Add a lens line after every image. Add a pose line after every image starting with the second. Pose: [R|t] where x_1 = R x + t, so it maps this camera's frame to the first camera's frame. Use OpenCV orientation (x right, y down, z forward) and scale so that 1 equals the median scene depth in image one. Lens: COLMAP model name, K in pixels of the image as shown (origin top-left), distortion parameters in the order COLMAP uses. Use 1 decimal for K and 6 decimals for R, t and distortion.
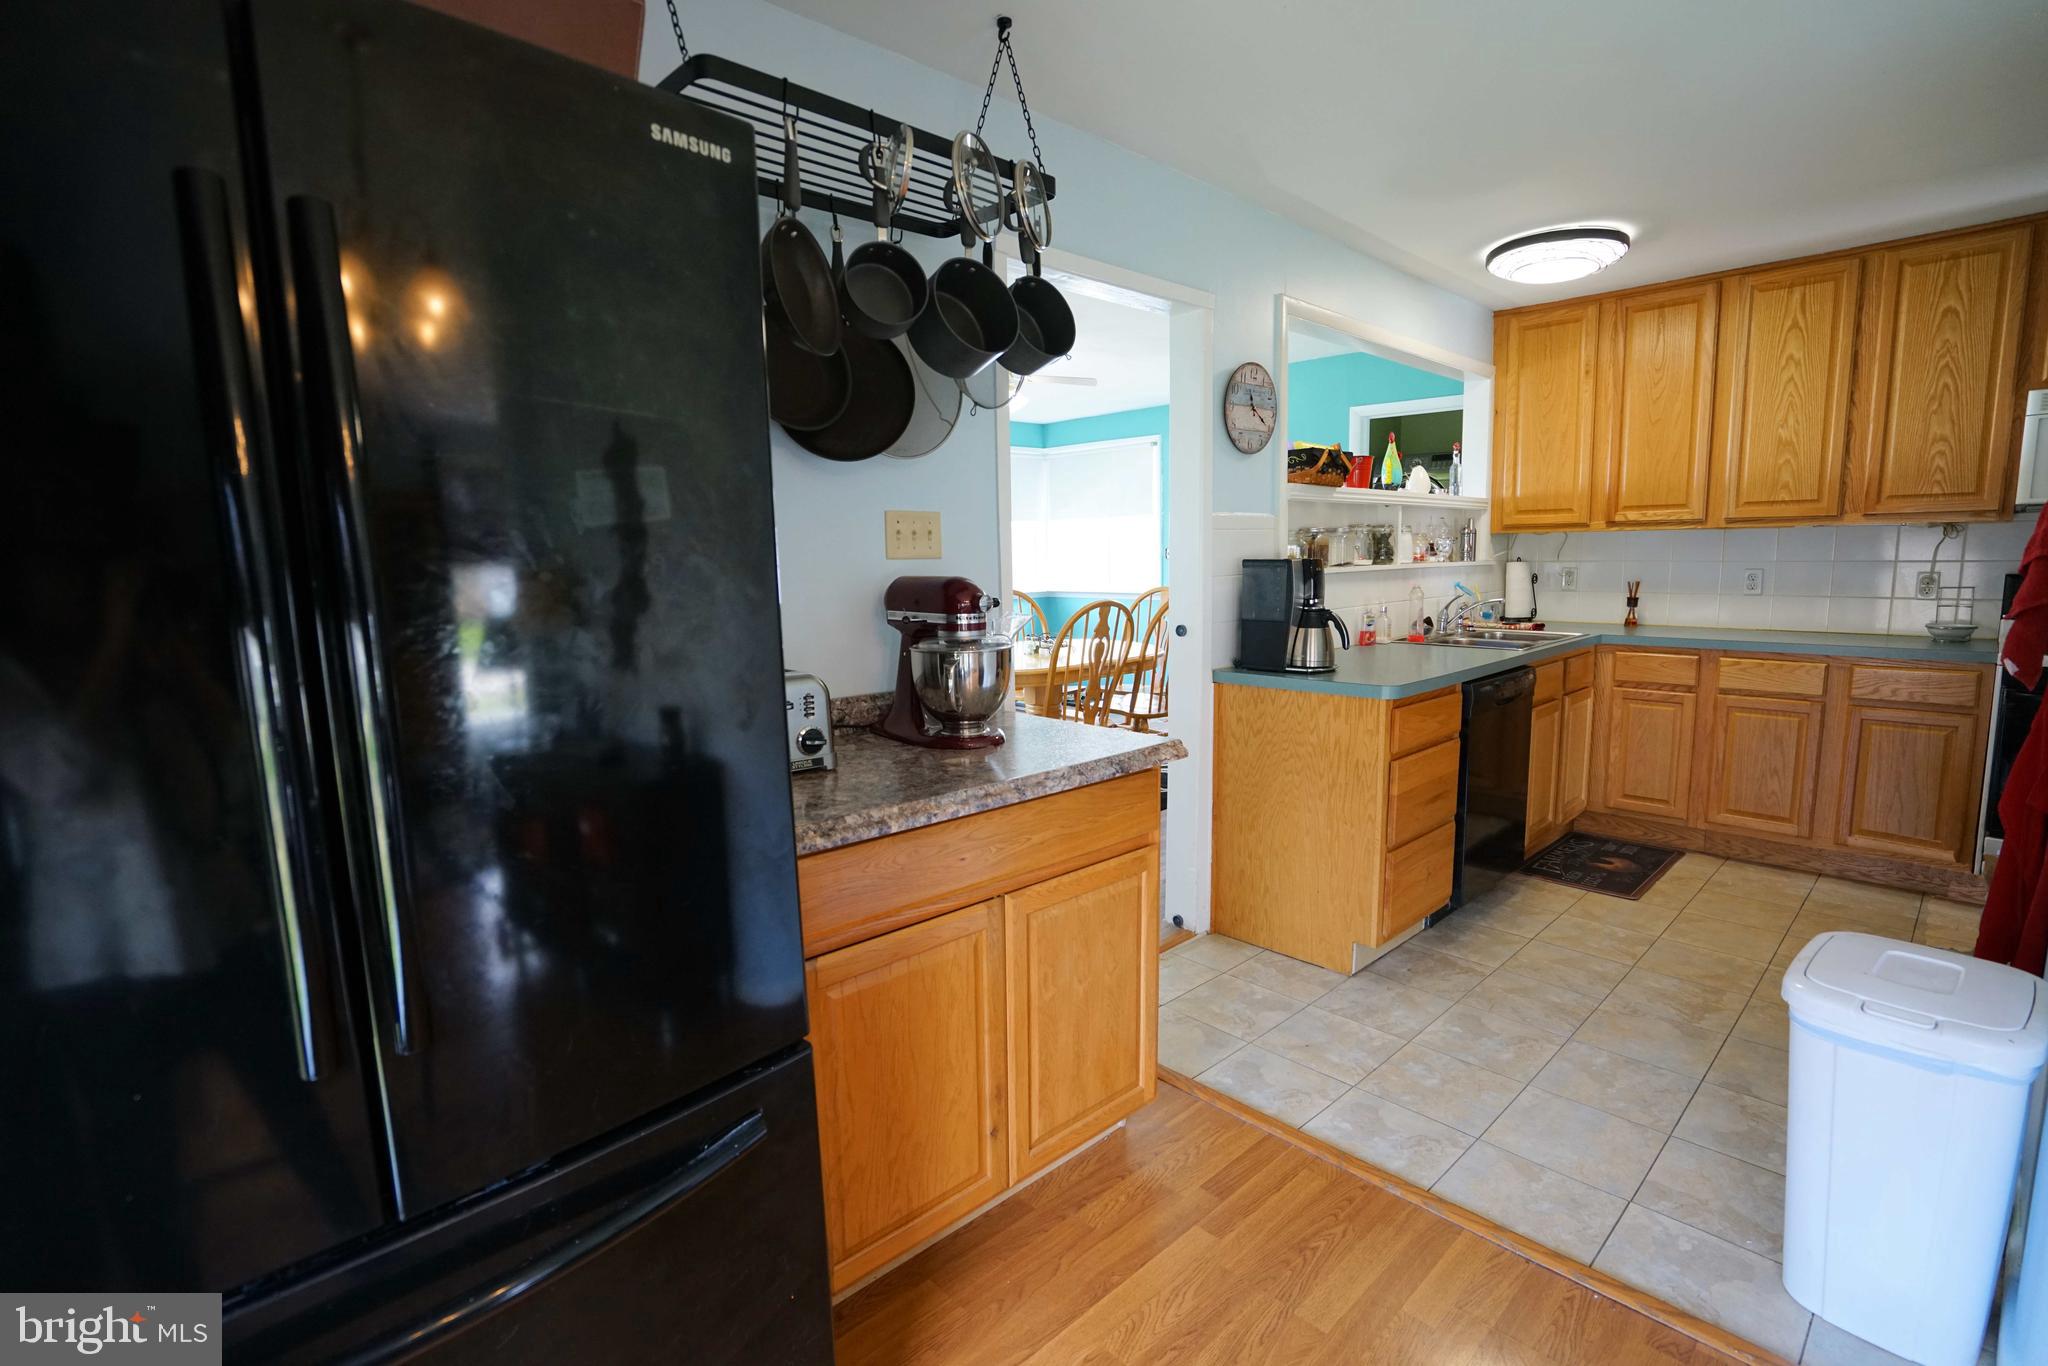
lens RADIAL K [[955.8, 0, 1021.7], [0, 955.8, 685.8], [0, 0, 1]] dist [-0.040055, 0.014185]
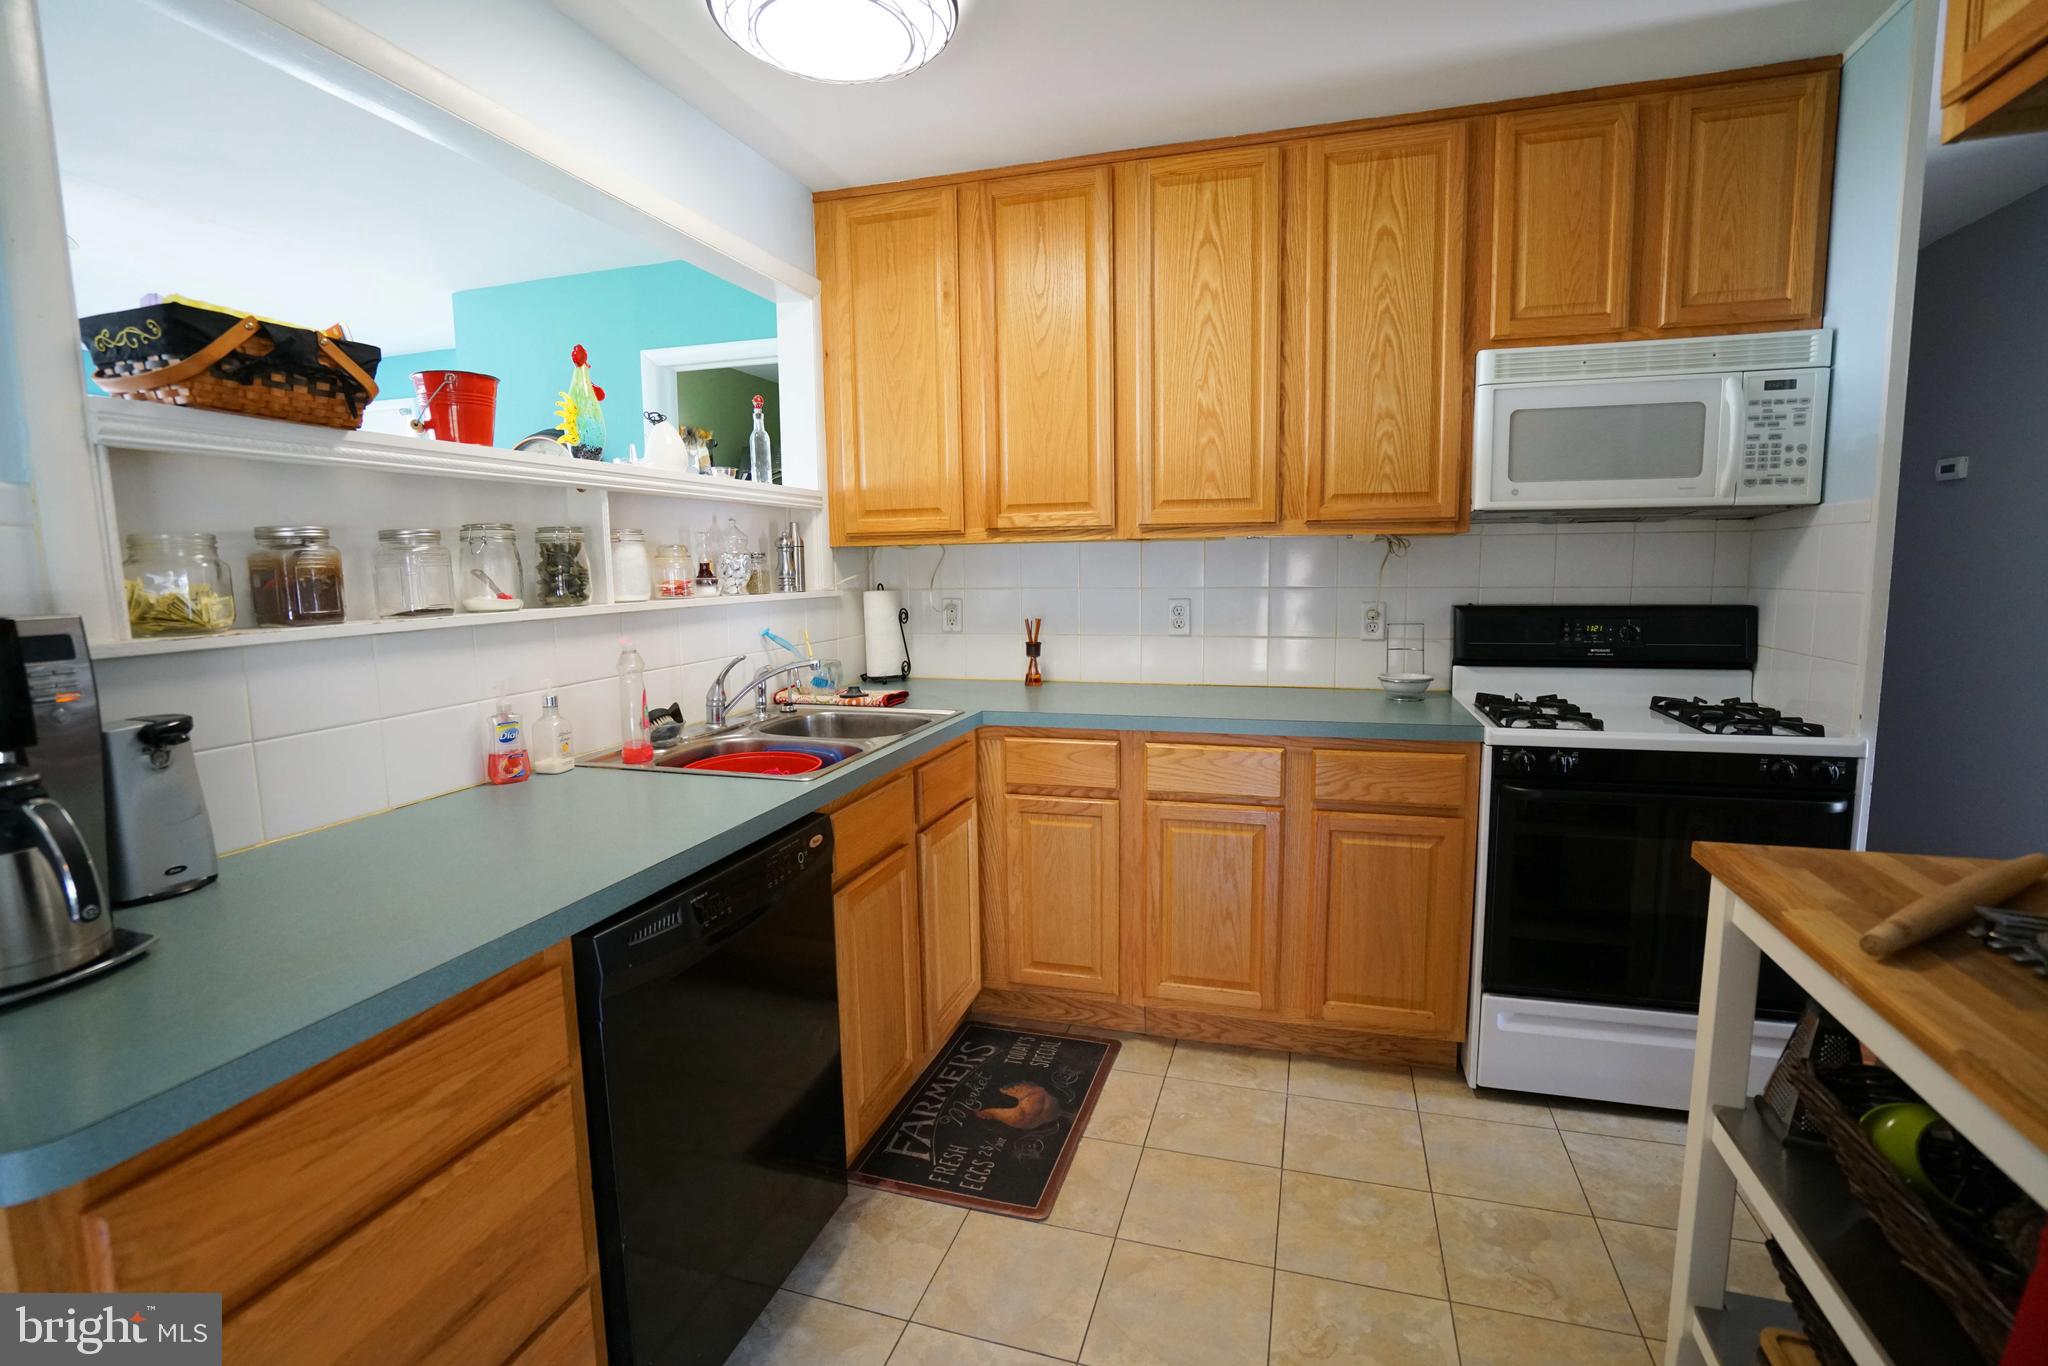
lens RADIAL K [[955.8, 0, 1013.9], [0, 955.8, 694.2], [0, 0, 1]] dist [-0.040055, 0.014185]
pose [[0.878383, -0.060384, 0.474129, 0.360354], [0.065677, 0.997826, 0.005407, -0.071863], [-0.473424, 0.026390, 0.880439, 0.471435]]
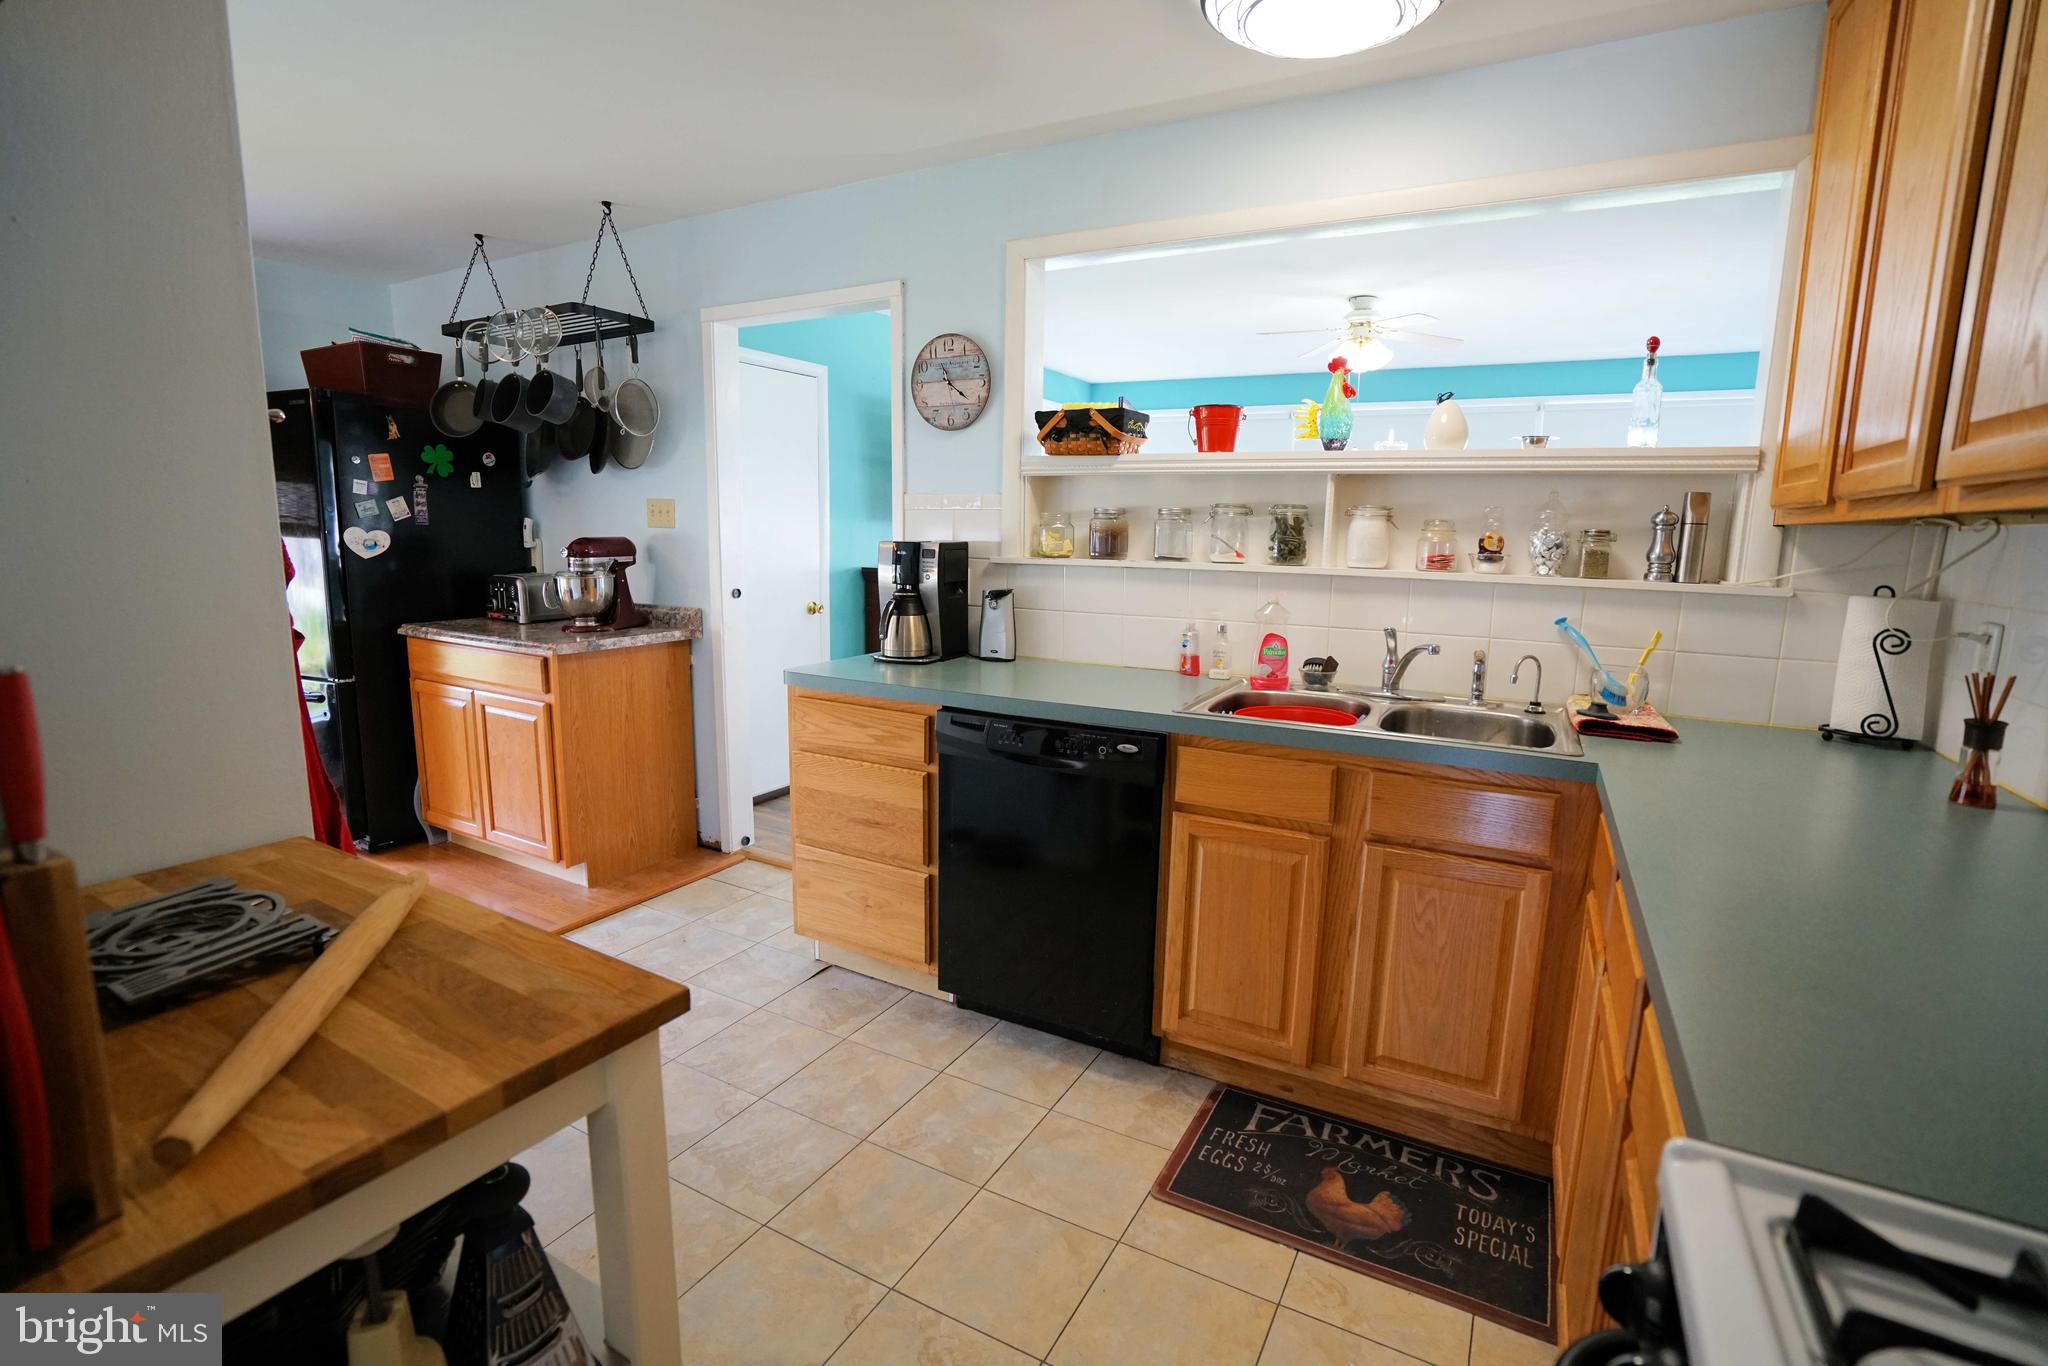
lens RADIAL K [[955.8, 0, 1043.6], [0, 955.8, 689.5], [0, 0, 1]] dist [-0.040055, 0.014185]
pose [[0.296440, 0.183979, -0.937163, 0.993385], [-0.154447, 0.977589, 0.143061, -0.116175], [0.942480, 0.102333, 0.318212, 0.668006]]
